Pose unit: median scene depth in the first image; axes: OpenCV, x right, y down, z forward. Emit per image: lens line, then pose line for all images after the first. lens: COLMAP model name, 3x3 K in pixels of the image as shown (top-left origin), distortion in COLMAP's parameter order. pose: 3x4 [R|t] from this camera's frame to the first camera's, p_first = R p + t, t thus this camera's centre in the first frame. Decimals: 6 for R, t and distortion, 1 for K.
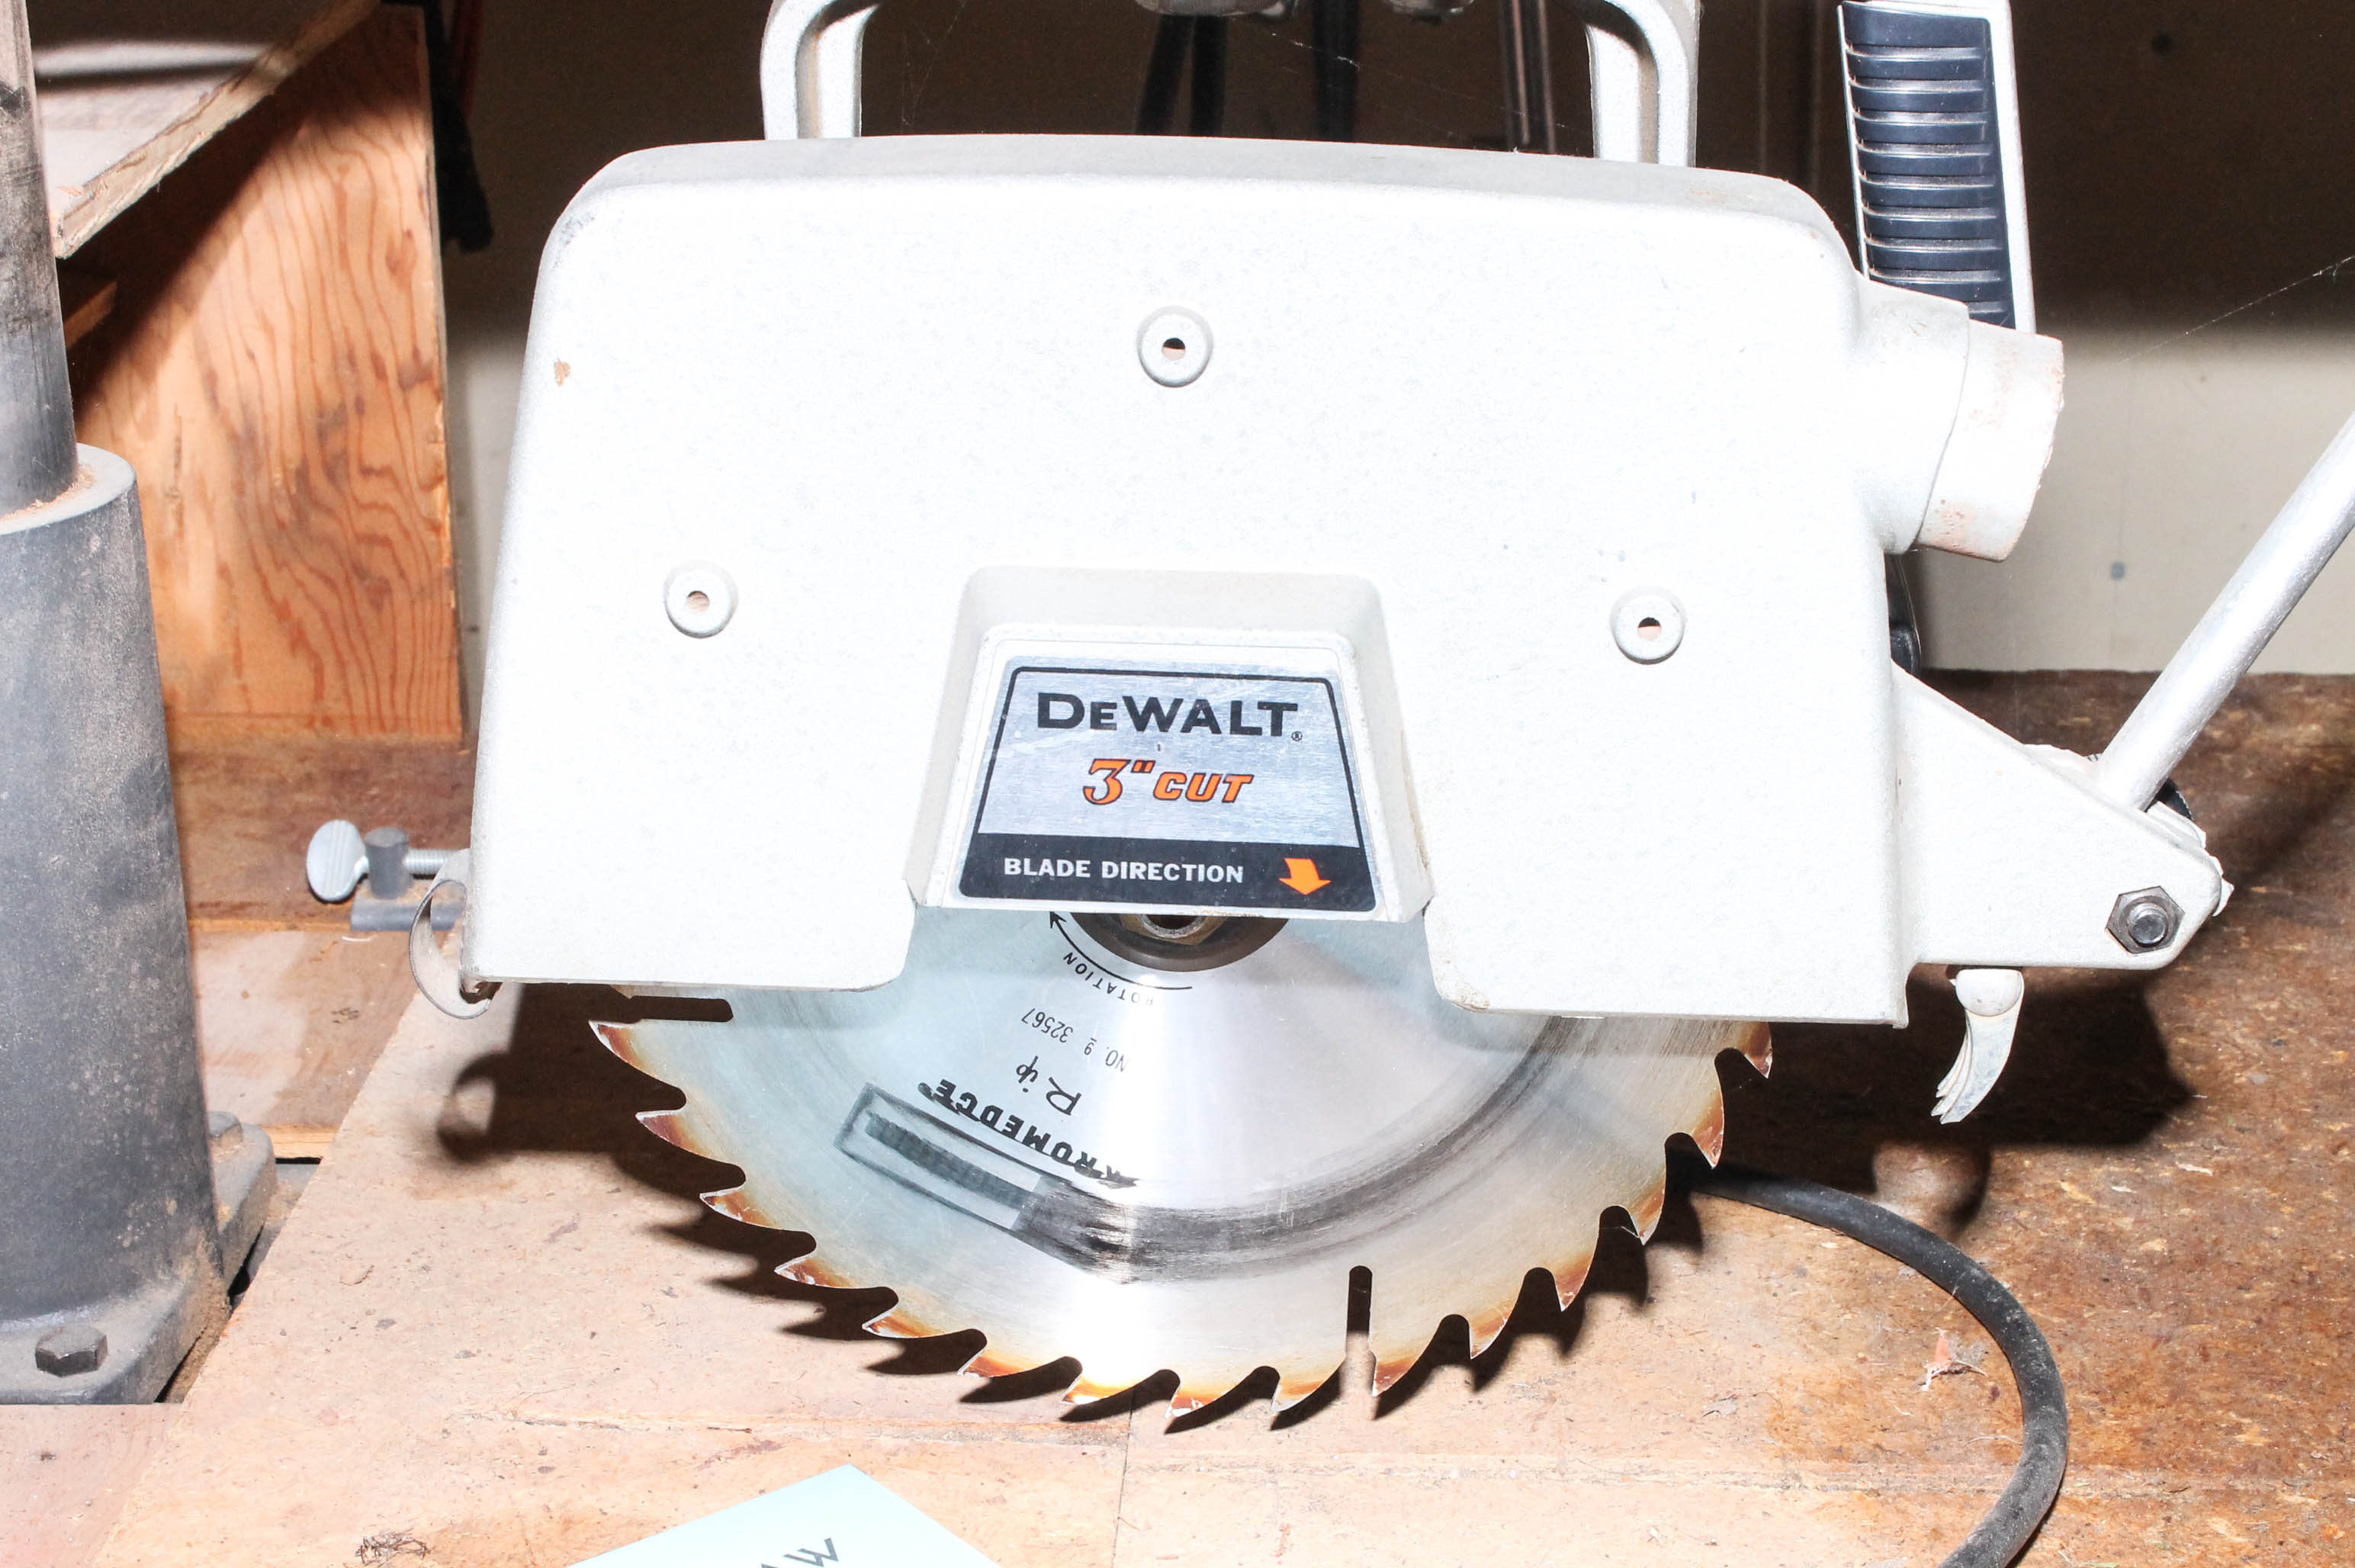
lens RADIAL K [[3941.1, 0, 1177.5], [0, 3941.1, 784.0], [0, 0, 1]] dist [-0.034491, 0.131689]
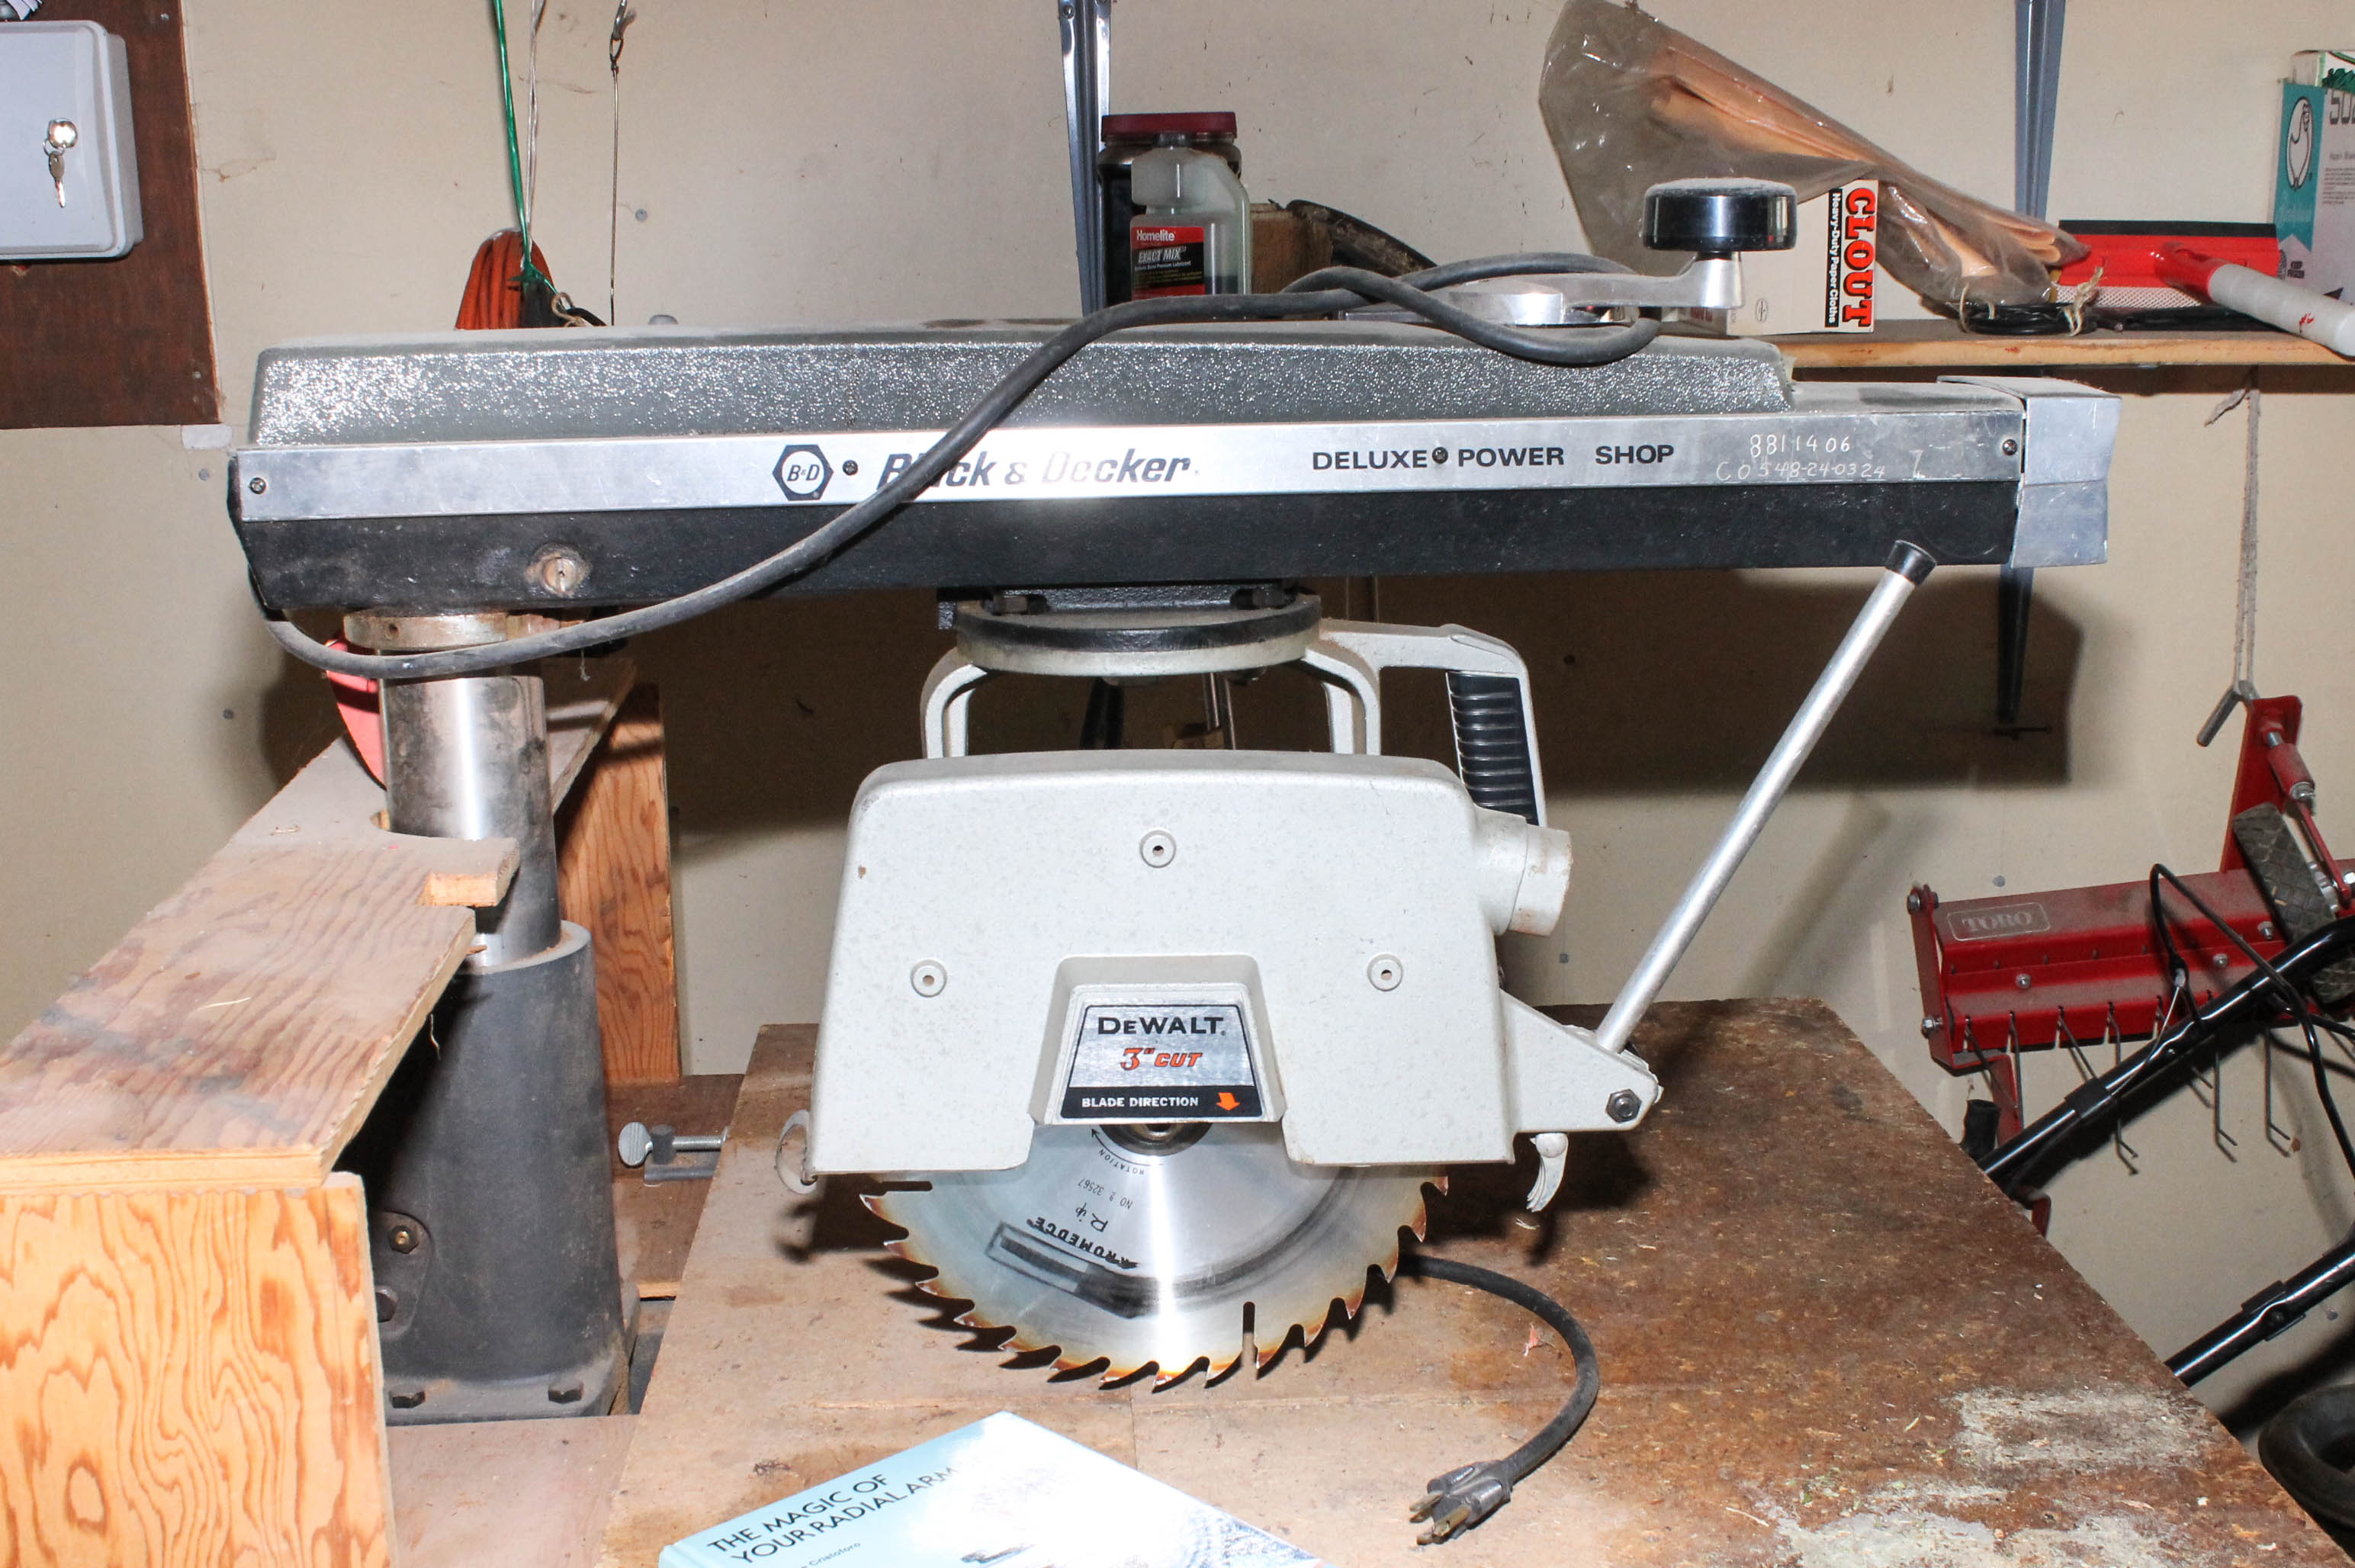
lens RADIAL K [[2462.9, 0, 1177.5], [0, 2462.9, 784.0], [0, 0, 1]] dist [-0.097974, 0.006683]
pose [[0.995680, -0.032451, 0.087000, -0.088788], [0.043924, 0.990090, -0.133388, 0.025948], [-0.081809, 0.136633, 0.987238, -0.262449]]
